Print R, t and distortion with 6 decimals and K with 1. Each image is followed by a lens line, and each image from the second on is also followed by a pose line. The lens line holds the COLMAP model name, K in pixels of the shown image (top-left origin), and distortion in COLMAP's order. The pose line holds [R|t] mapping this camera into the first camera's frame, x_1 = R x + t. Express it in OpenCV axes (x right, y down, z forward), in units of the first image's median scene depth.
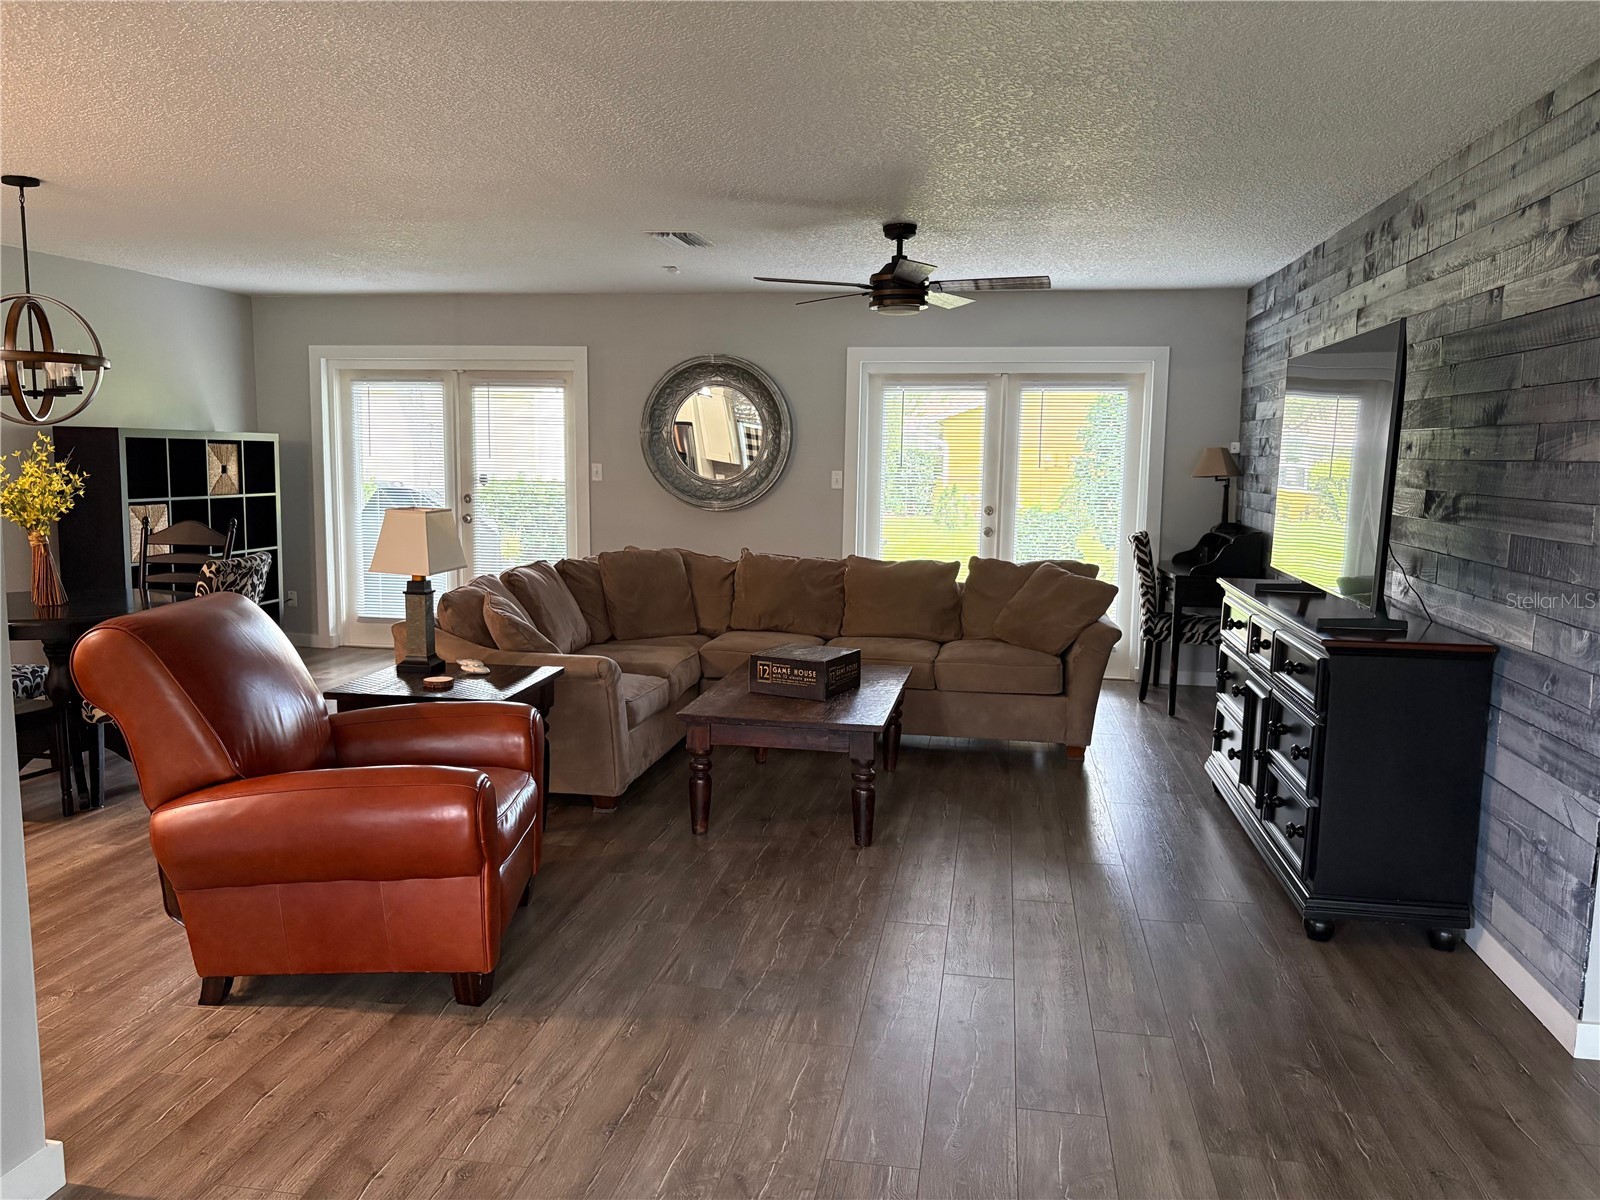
lens RADIAL K [[1214.5, 0, 802.8], [0, 1214.5, 609.4], [0, 0, 1]] dist [0.060468, -0.069471]
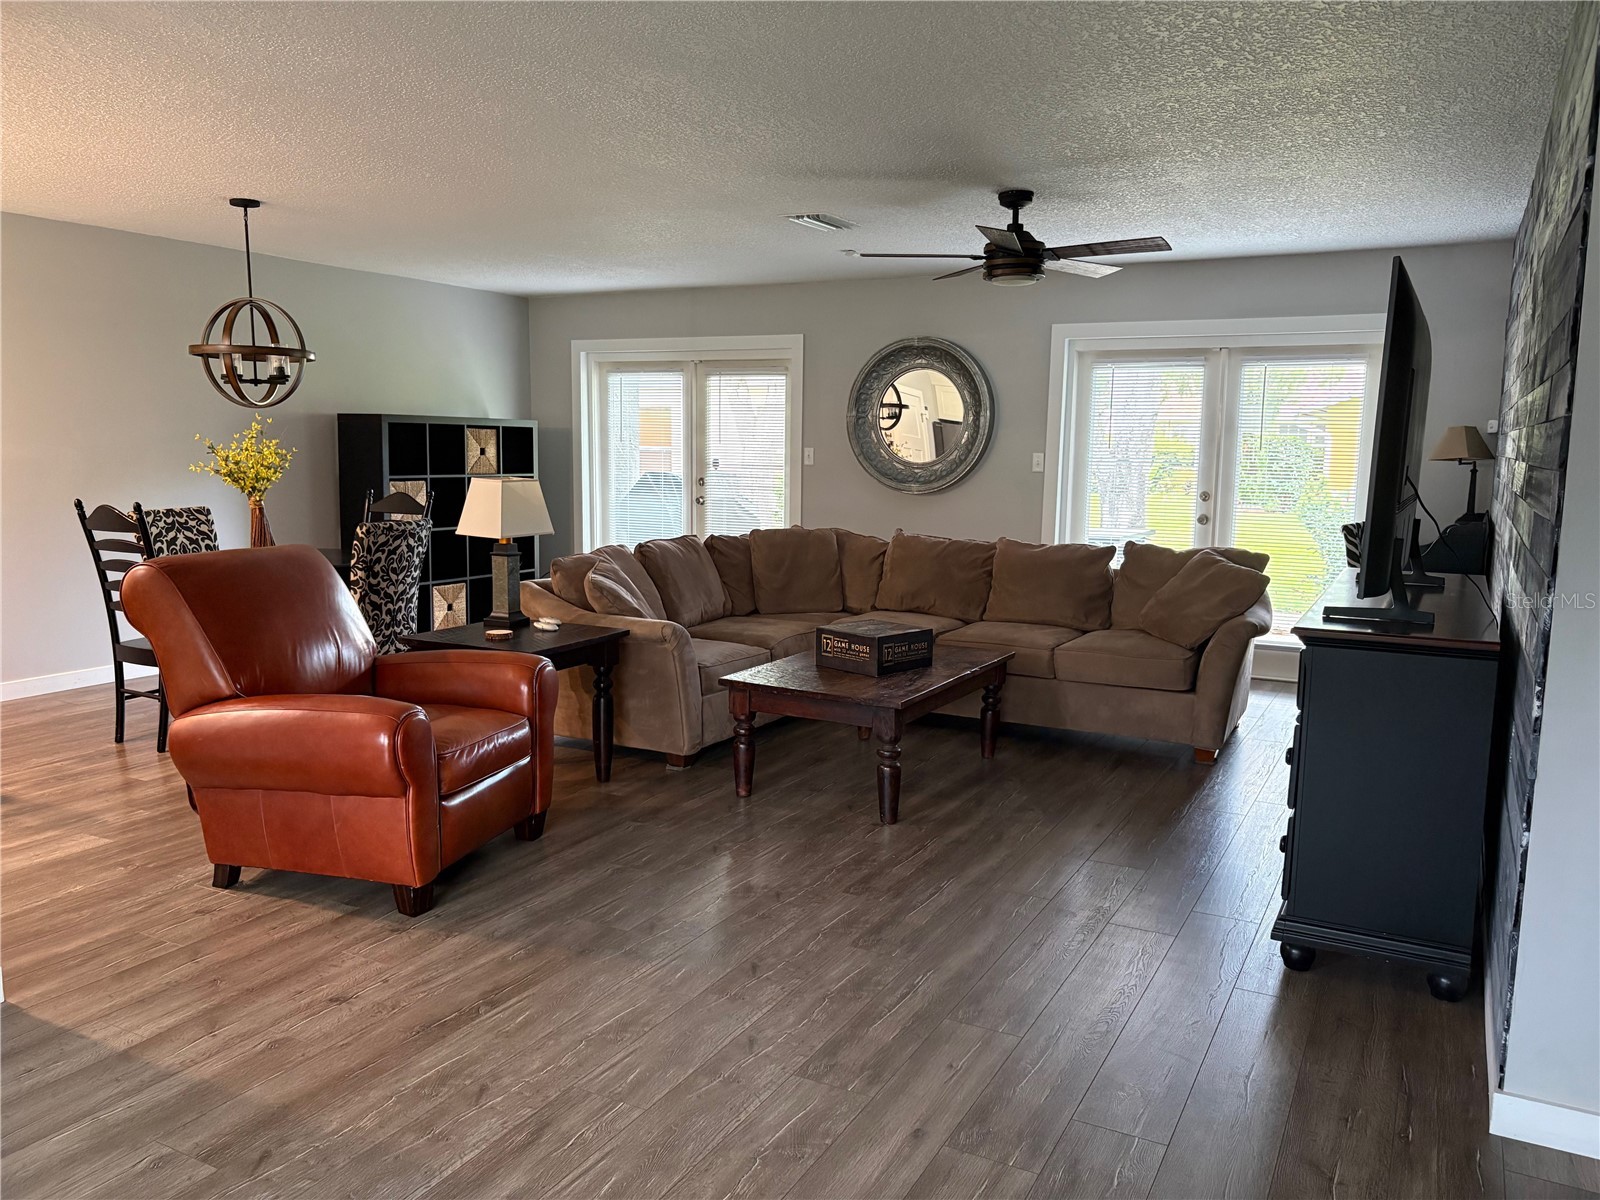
lens RADIAL K [[1214.5, 0, 802.8], [0, 1214.5, 609.4], [0, 0, 1]] dist [0.060468, -0.069471]
pose [[0.947757, 0.042202, -0.316190, 0.238408], [-0.040991, 0.999105, 0.010483, 0.010724], [0.316349, 0.003026, 0.948638, 0.031973]]
